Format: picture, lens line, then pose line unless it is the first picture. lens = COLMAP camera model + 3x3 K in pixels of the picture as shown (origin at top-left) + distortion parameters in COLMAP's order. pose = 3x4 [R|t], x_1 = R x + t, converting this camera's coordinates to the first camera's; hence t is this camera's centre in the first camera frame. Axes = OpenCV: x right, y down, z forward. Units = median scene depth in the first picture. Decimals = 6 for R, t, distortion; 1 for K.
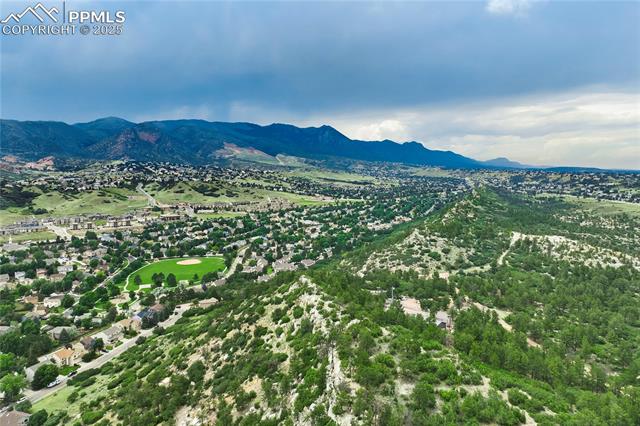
lens RADIAL K [[454.7, 0, 322.8], [0, 454.7, 198.0], [0, 0, 1]] dist [-0.001514, 0.010007]
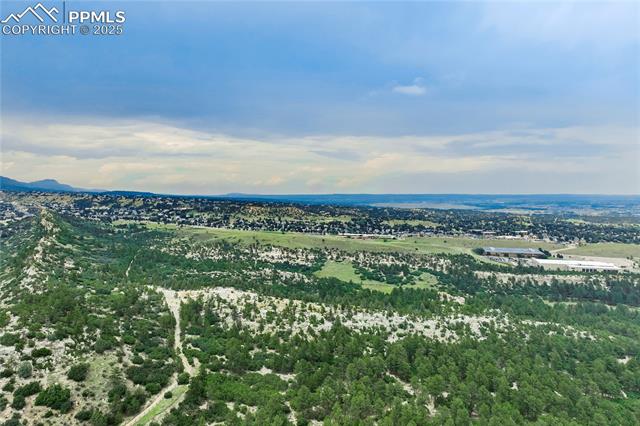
lens RADIAL K [[454.7, 0, 320.3], [0, 454.7, 187.5], [0, 0, 1]] dist [-0.001514, 0.010007]
pose [[0.611852, 0.026207, 0.790538, 0.018035], [0.034140, 0.997645, -0.059496, -0.007953], [-0.790235, 0.063392, 0.609516, 0.154701]]
